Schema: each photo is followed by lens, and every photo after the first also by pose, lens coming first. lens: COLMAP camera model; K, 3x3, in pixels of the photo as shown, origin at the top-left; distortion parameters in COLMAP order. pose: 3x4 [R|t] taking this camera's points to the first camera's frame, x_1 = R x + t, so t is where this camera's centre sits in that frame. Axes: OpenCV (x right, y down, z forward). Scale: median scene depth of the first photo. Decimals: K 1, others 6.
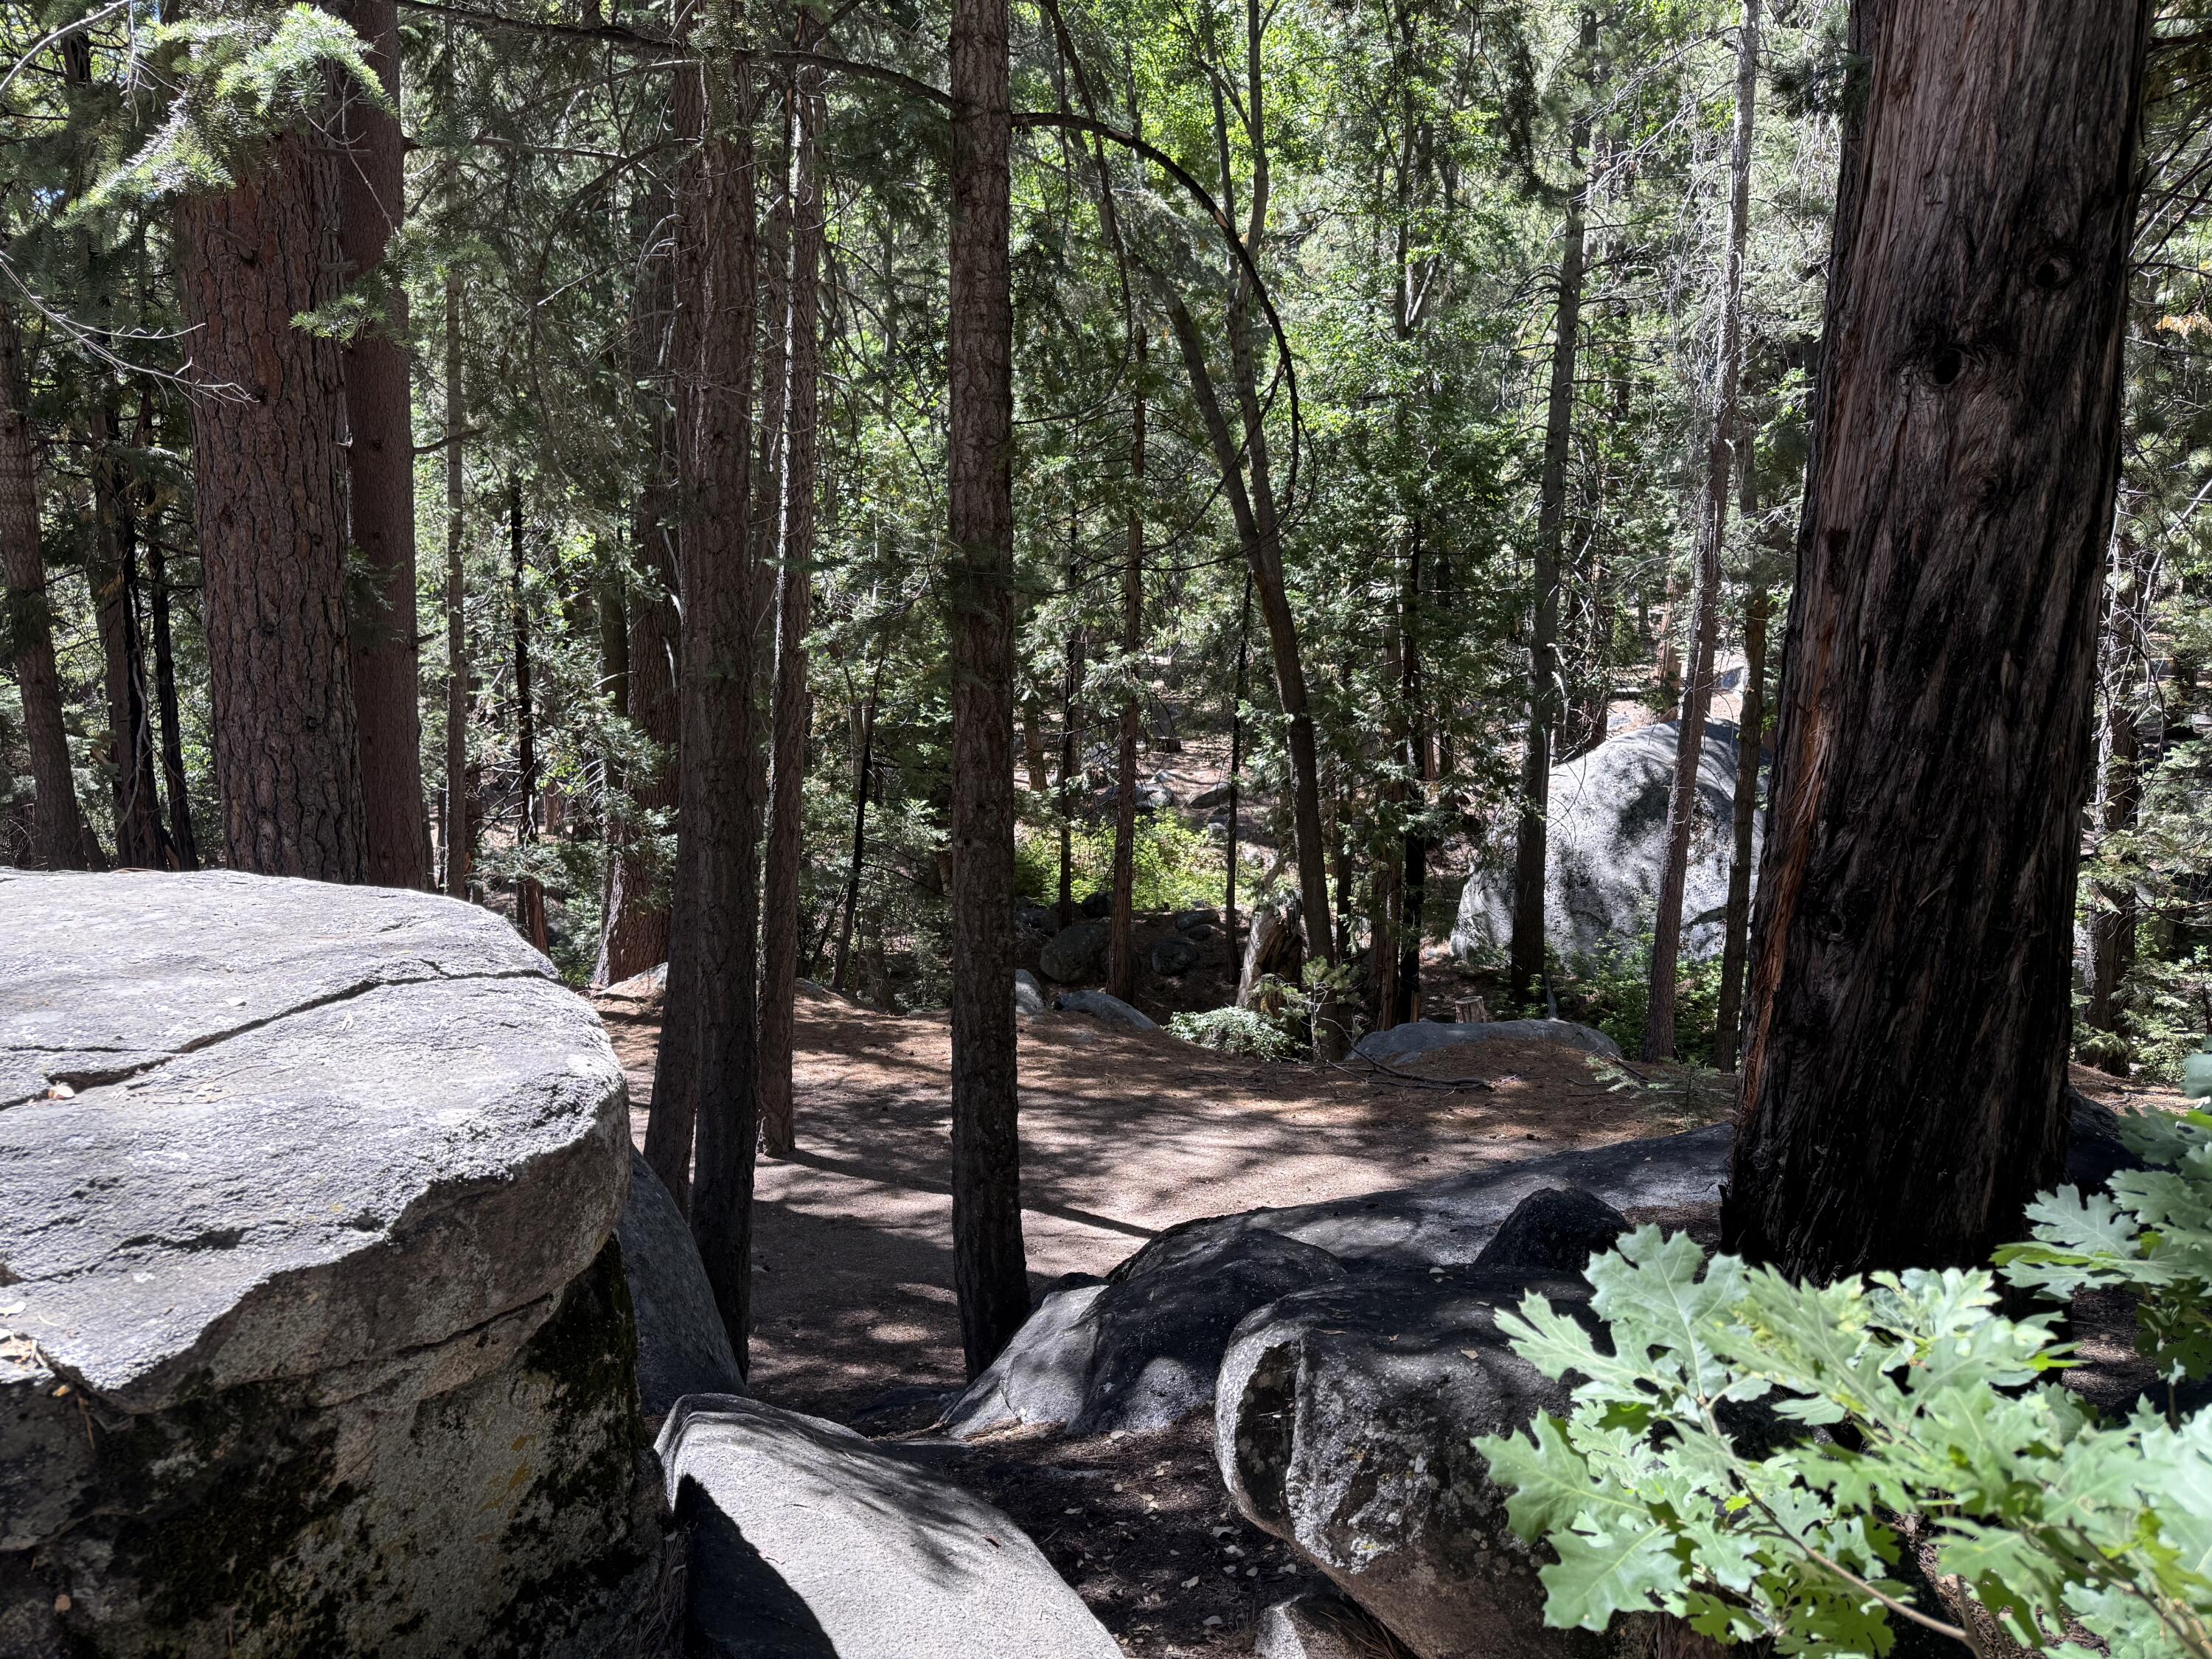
lens RADIAL K [[1532.7, 0, 1126.7], [0, 1532.7, 848.8], [0, 0, 1]] dist [0.072347, -0.050925]
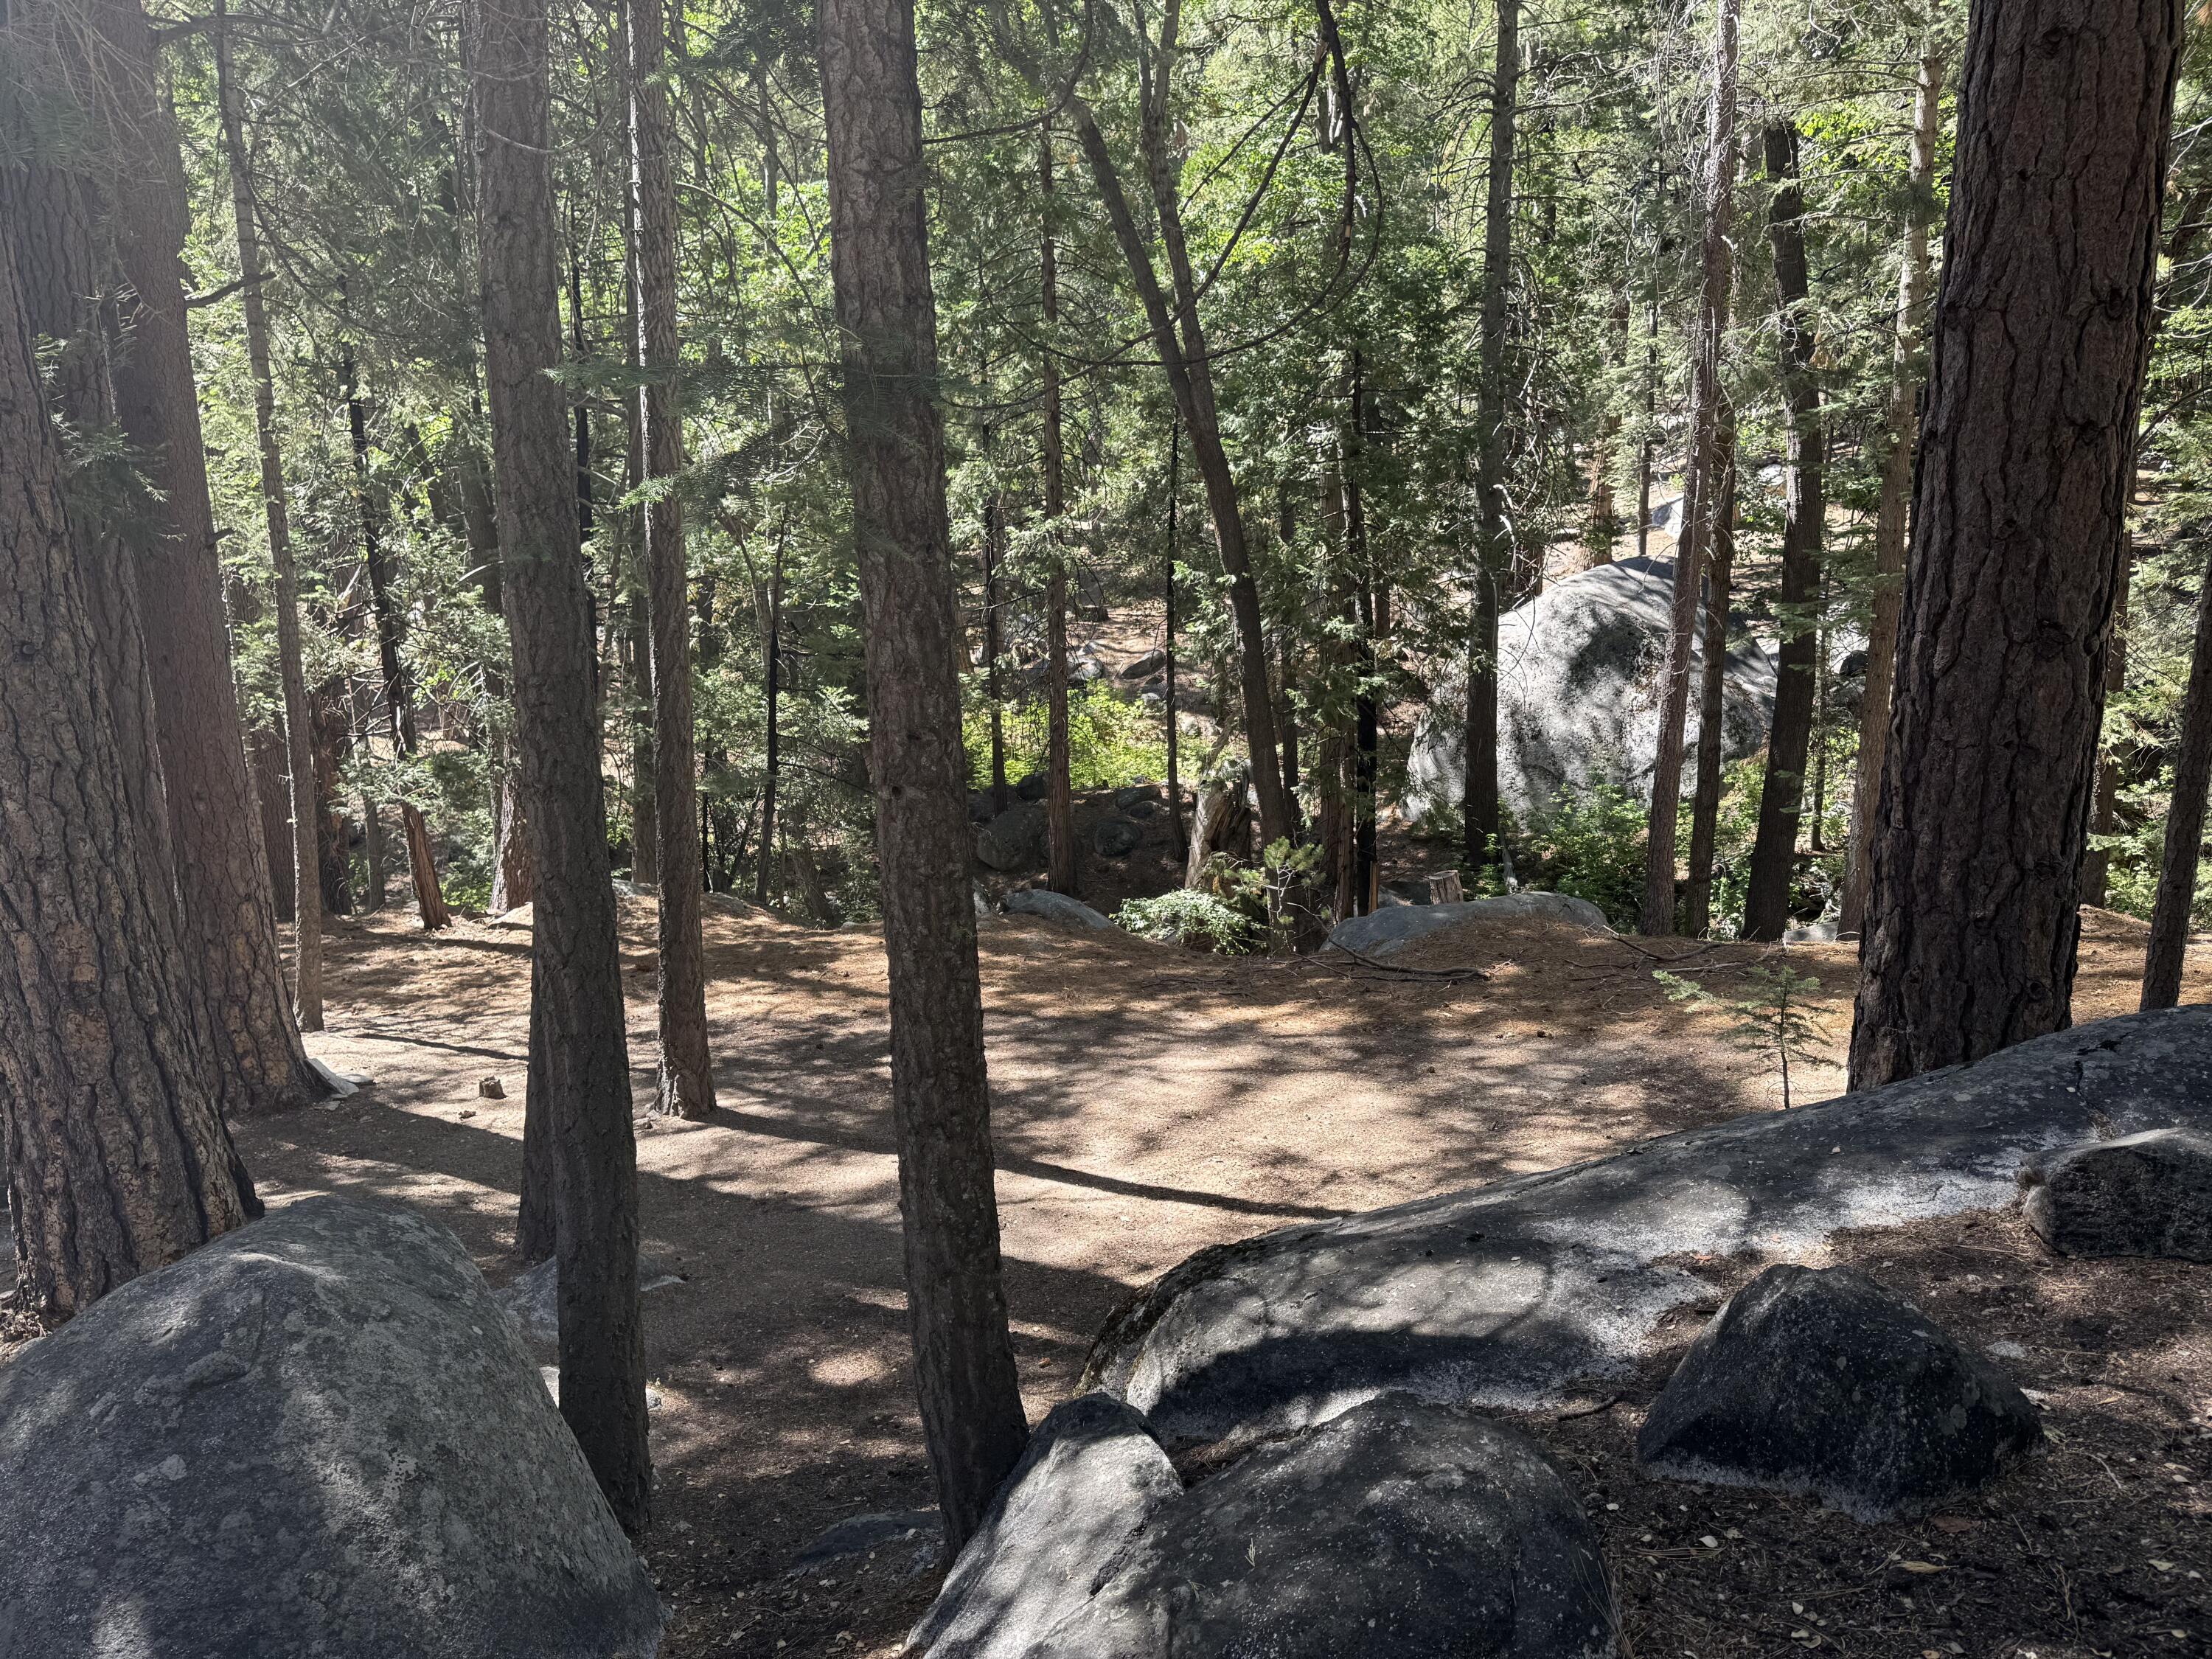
lens RADIAL K [[1532.7, 0, 1138.1], [0, 1532.7, 838.4], [0, 0, 1]] dist [0.072347, -0.050925]
pose [[0.996991, -0.058548, 0.050813, -0.006002], [0.054368, 0.995305, 0.080077, -0.005832], [-0.055262, -0.077073, 0.995493, 0.057145]]
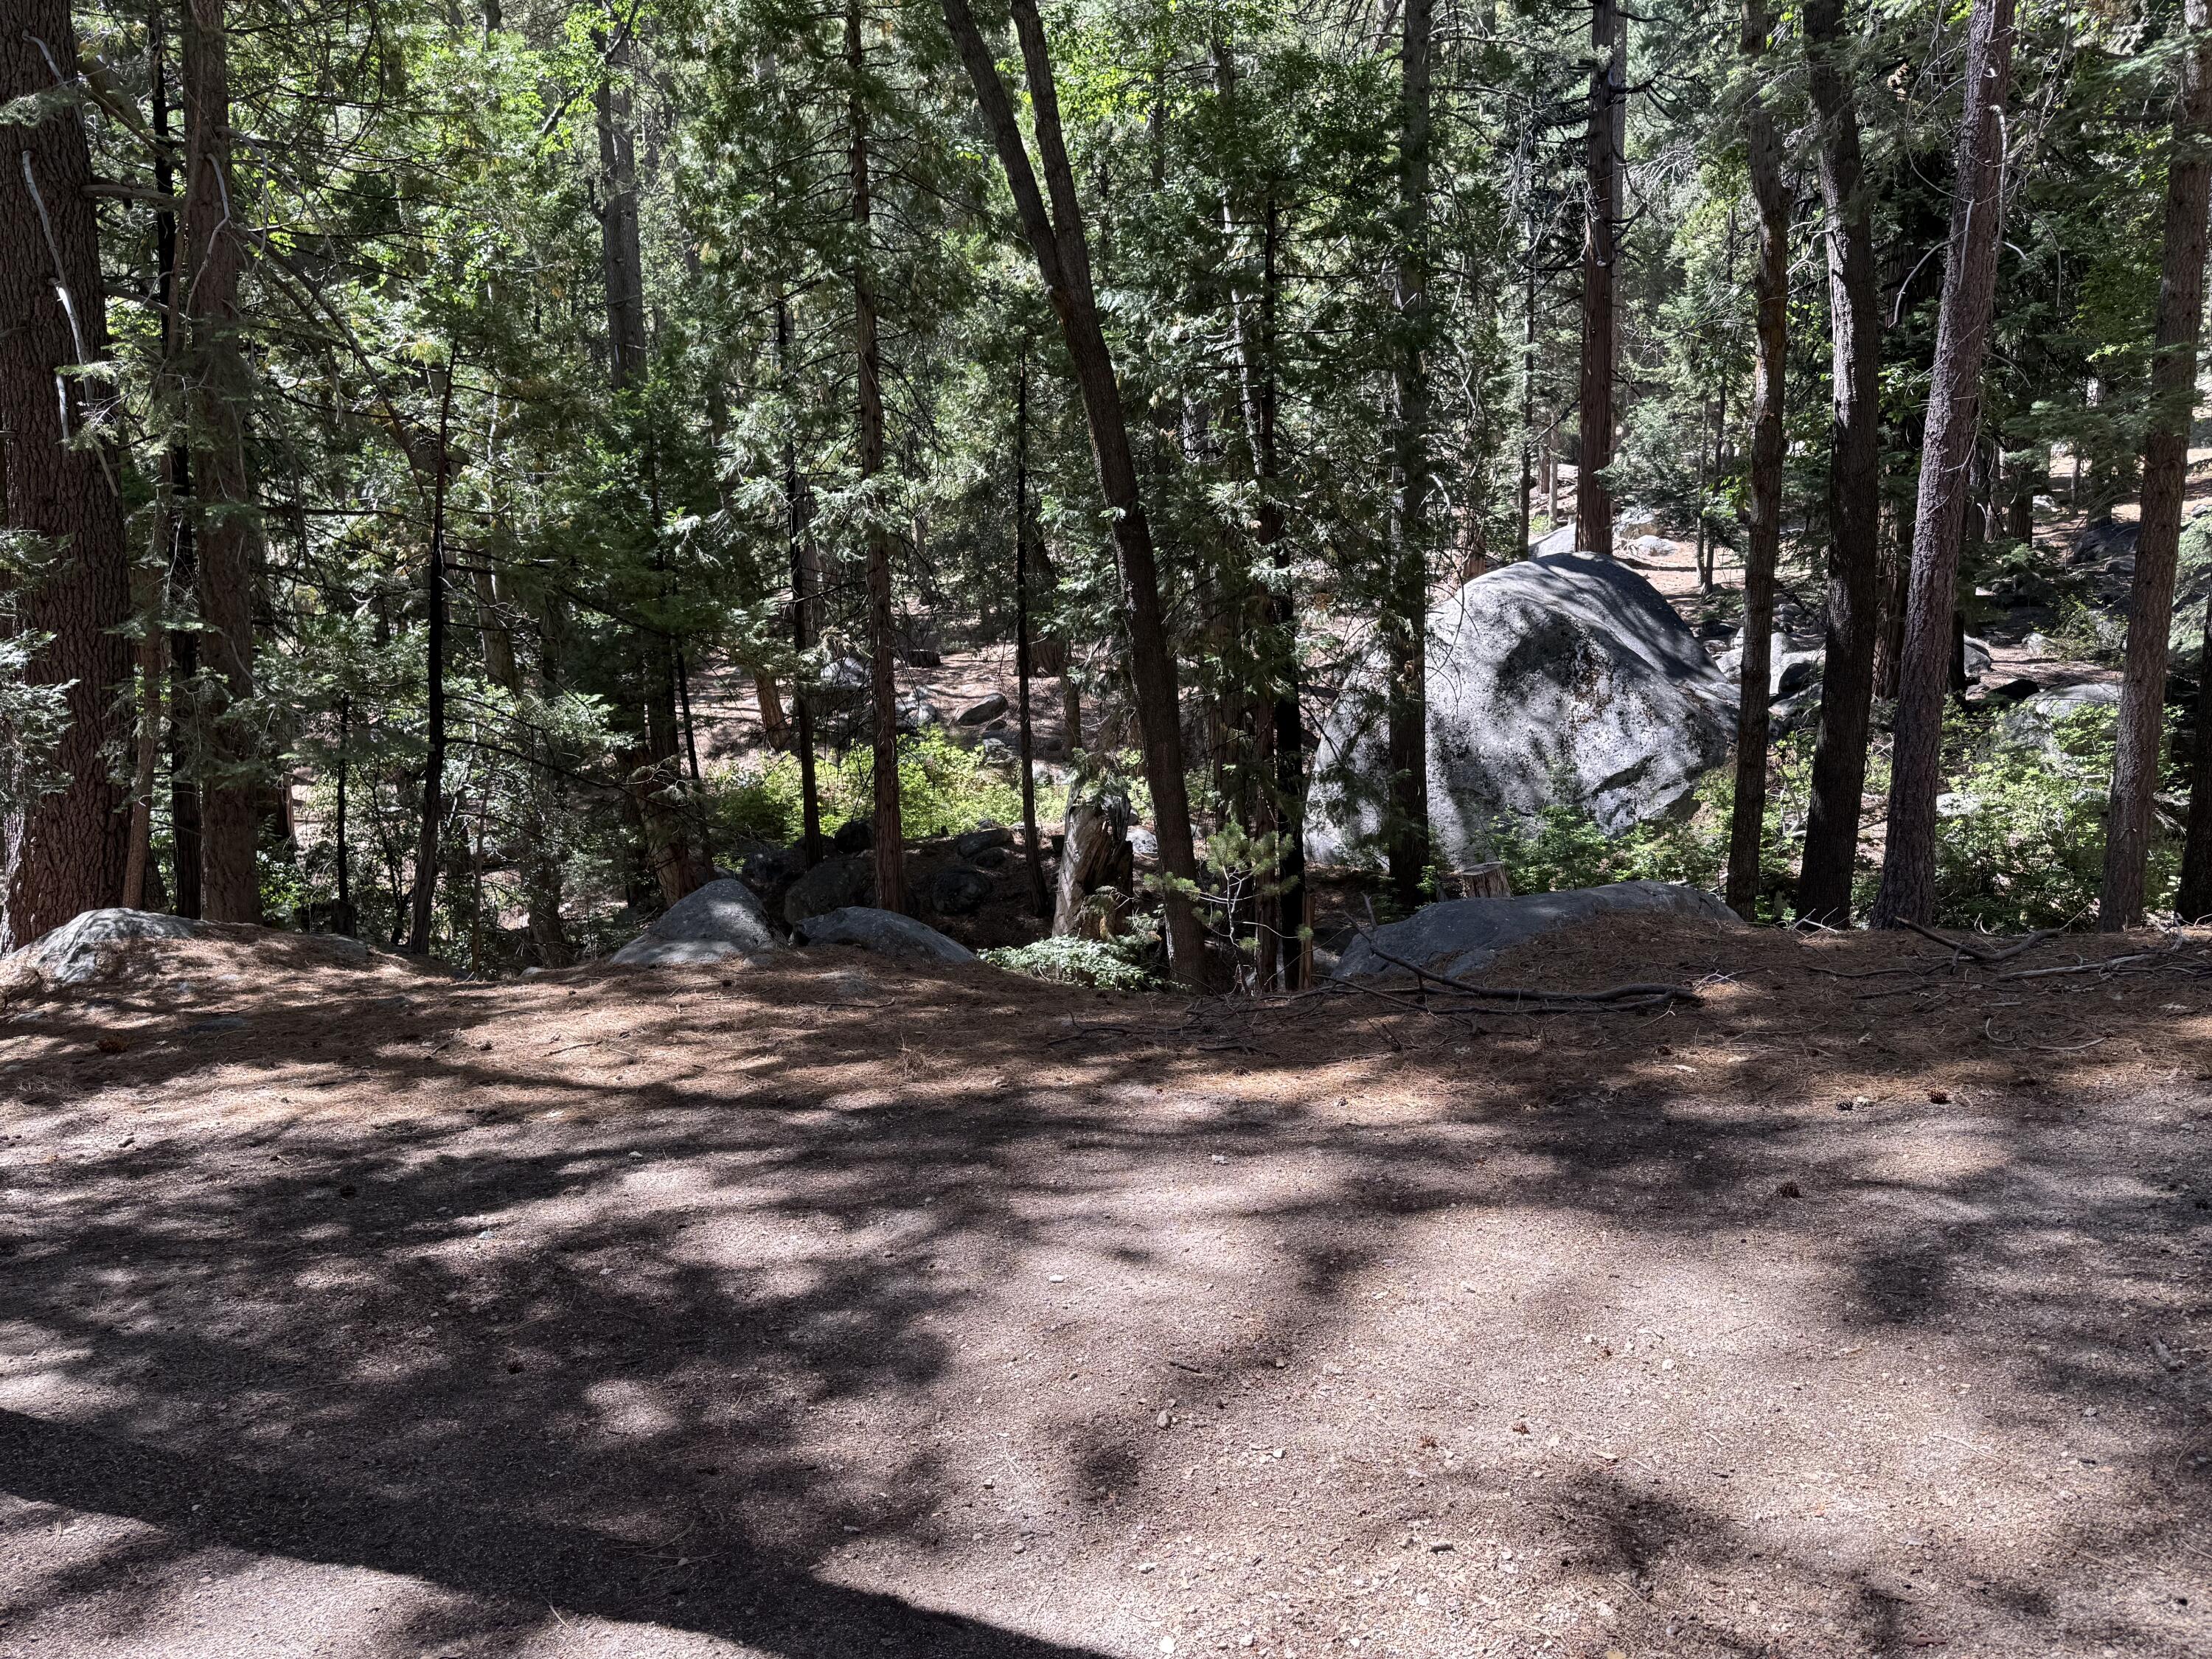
lens RADIAL K [[1532.7, 0, 1116.8], [0, 1532.7, 844.6], [0, 0, 1]] dist [0.072347, -0.050925]
pose [[0.985625, -0.077010, 0.150374, -0.008105], [0.073907, 0.996923, 0.026122, 0.041962], [-0.151923, -0.014633, 0.988284, 0.288336]]
